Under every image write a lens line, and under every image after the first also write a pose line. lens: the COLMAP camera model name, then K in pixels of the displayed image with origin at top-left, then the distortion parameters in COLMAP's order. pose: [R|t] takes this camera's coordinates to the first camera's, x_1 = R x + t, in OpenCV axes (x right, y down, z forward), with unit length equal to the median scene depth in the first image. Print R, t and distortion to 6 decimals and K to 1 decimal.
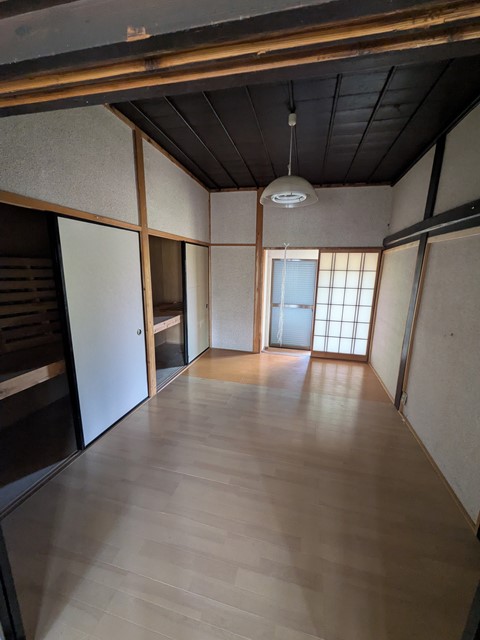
lens RADIAL K [[255.4, 0, 244.5], [0, 255.4, 319.3], [0, 0, 1]] dist [0.003981, -0.001636]
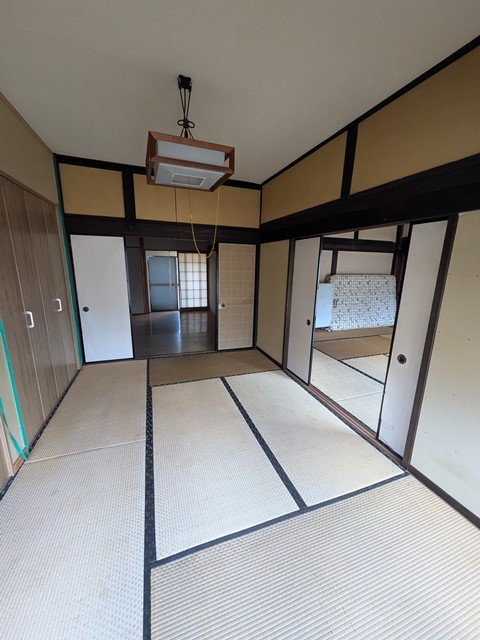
lens RADIAL K [[255.4, 0, 245.7], [0, 255.4, 315.6], [0, 0, 1]] dist [0.003981, -0.001636]
pose [[0.817406, -0.121810, 0.563037, -0.386647], [0.124118, 0.991673, 0.034351, 0.179676], [-0.562533, 0.041804, 0.825718, -0.758983]]
